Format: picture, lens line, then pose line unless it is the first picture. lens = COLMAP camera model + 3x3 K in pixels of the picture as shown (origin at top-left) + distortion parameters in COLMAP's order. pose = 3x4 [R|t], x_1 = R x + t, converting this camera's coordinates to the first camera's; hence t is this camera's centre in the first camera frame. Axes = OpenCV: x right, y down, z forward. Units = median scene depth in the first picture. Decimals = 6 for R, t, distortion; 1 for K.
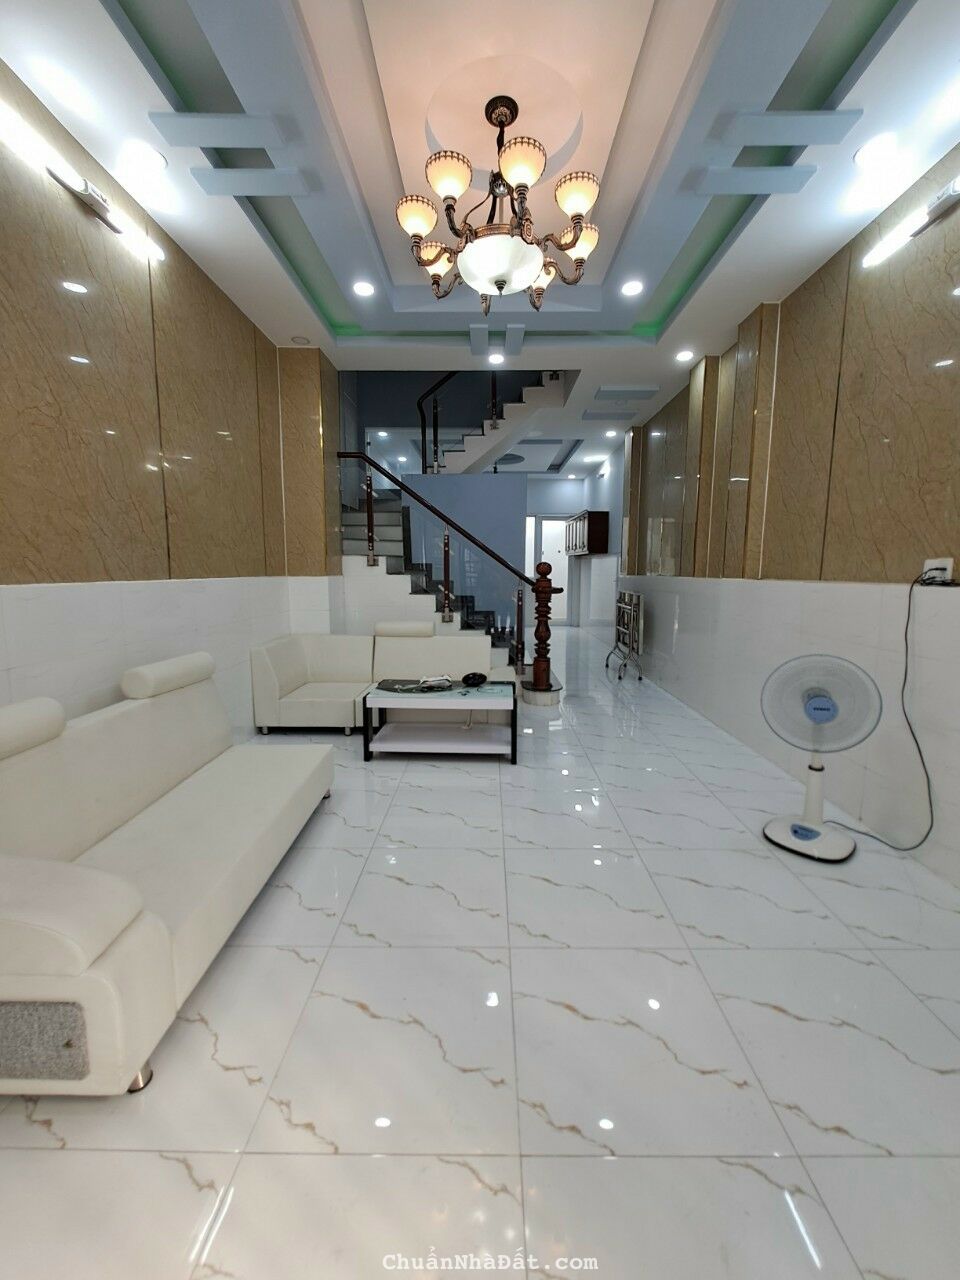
lens RADIAL K [[510.7, 0, 482.6], [0, 510.7, 639.7], [0, 0, 1]] dist [0.000427, -0.000139]
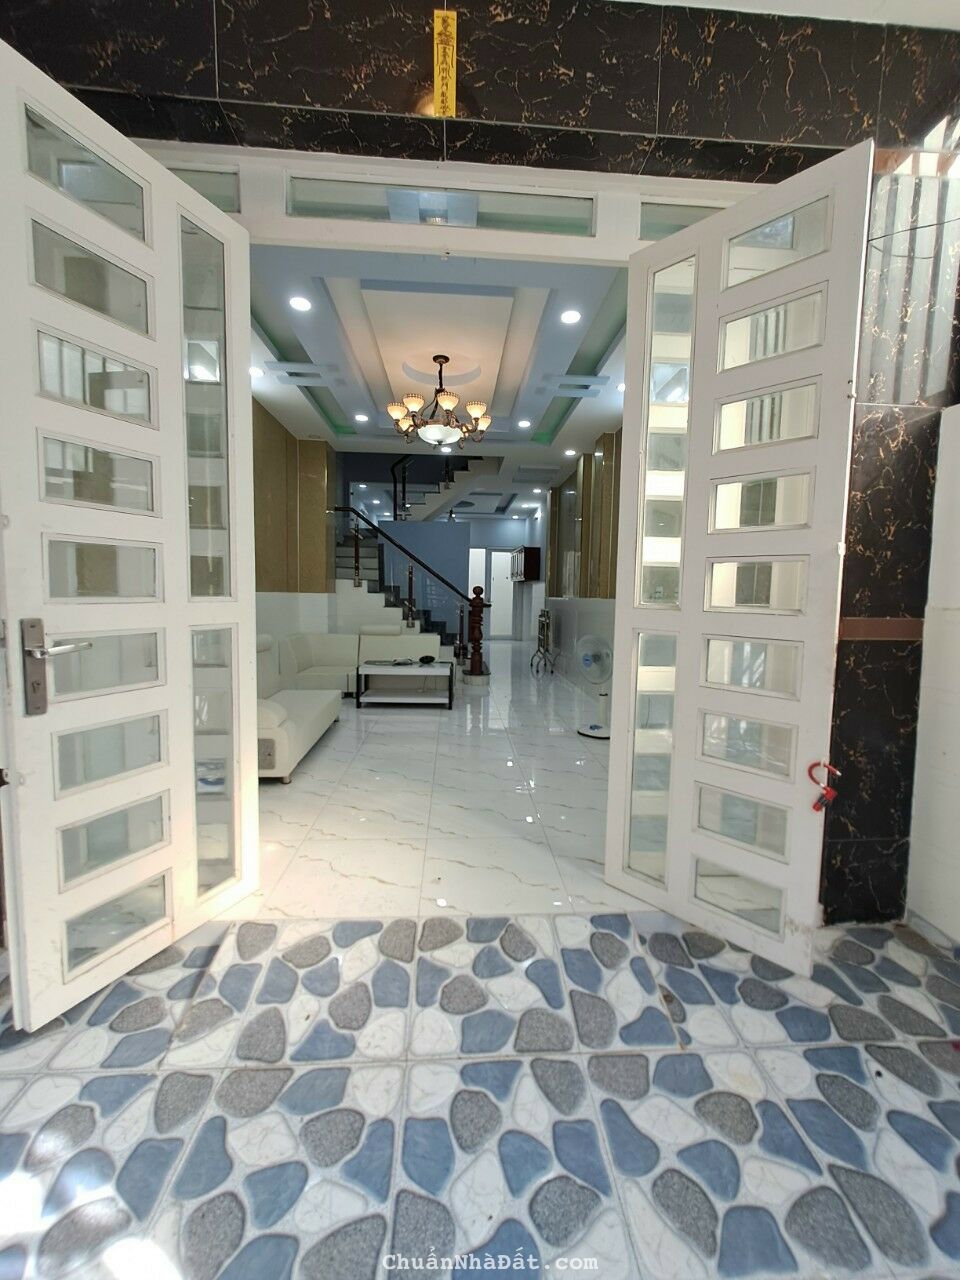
lens RADIAL K [[510.7, 0, 482.9], [0, 510.7, 634.1], [0, 0, 1]] dist [0.000427, -0.000139]
pose [[0.997555, 0.010406, 0.069101, 0.033559], [-0.006518, 0.998396, -0.056248, 0.063816], [-0.069575, 0.055660, 0.996023, -0.423744]]
